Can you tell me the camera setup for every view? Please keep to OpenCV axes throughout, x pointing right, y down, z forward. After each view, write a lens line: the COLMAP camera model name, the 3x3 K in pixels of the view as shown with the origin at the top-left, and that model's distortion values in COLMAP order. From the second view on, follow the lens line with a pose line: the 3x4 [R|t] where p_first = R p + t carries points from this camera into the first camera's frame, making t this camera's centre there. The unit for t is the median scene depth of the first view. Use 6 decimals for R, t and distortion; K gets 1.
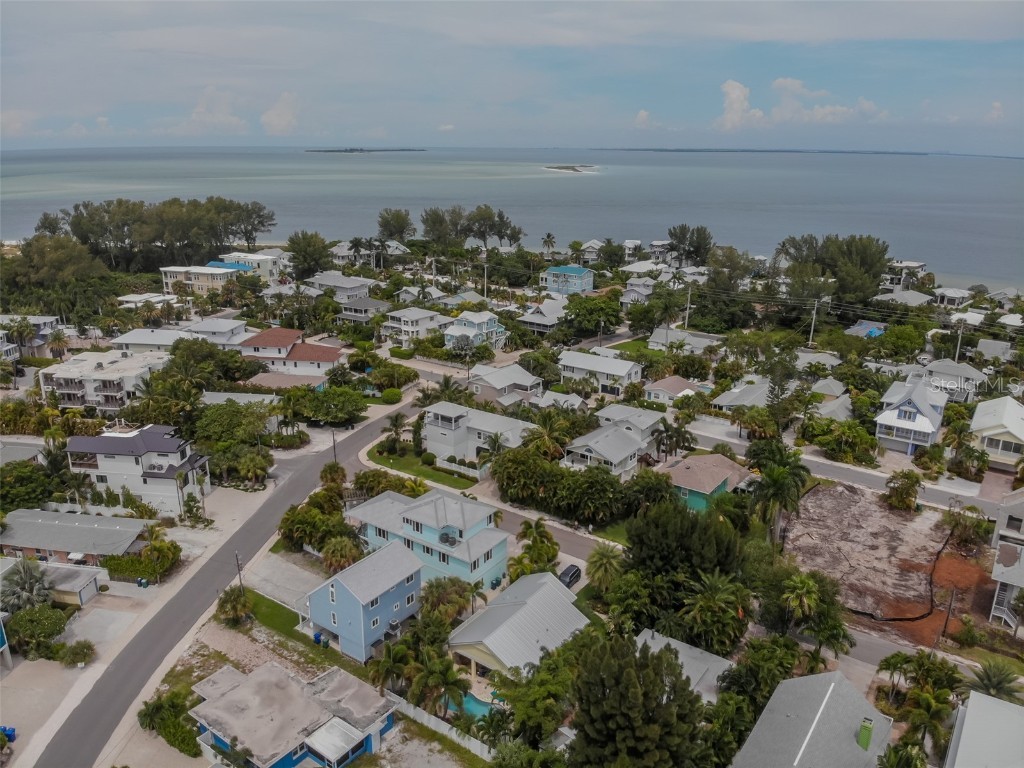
lens RADIAL K [[741.1, 0, 512.0], [0, 741.1, 384.0], [0, 0, 1]] dist [0.131479, -0.300180]
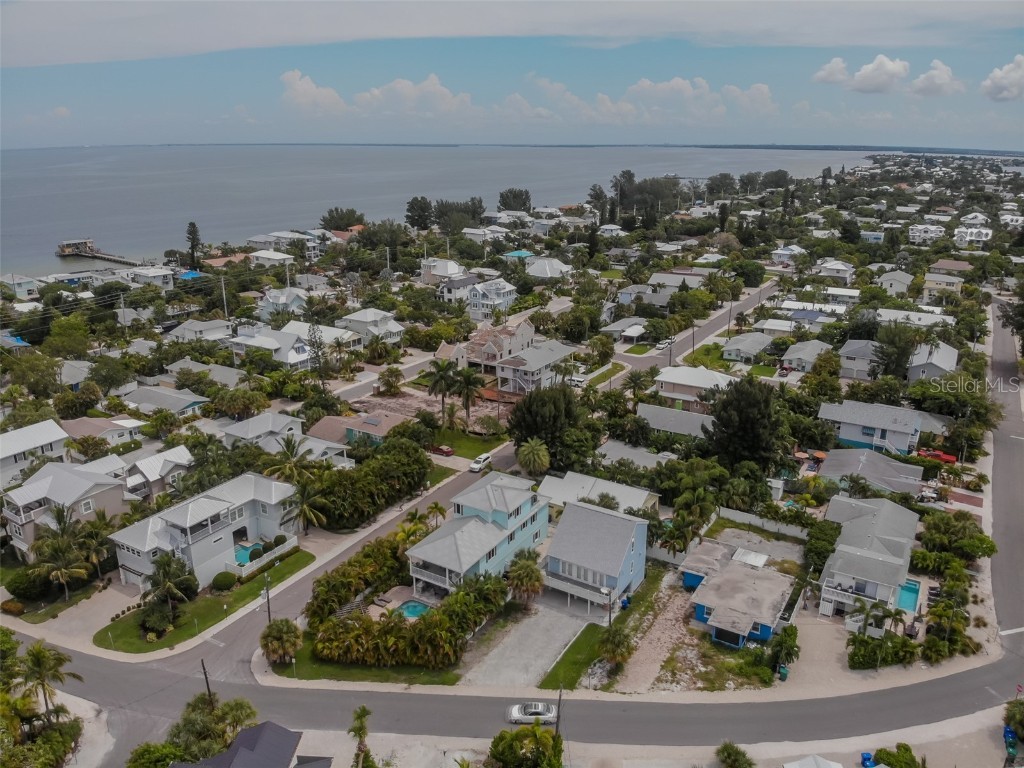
lens RADIAL K [[741.1, 0, 512.0], [0, 741.1, 384.0], [0, 0, 1]] dist [0.131479, -0.300180]
pose [[-0.075081, -0.305493, 0.949229, -0.779318], [0.296158, 0.902133, 0.313761, -0.217643], [-0.952183, 0.304679, 0.022741, 0.695548]]
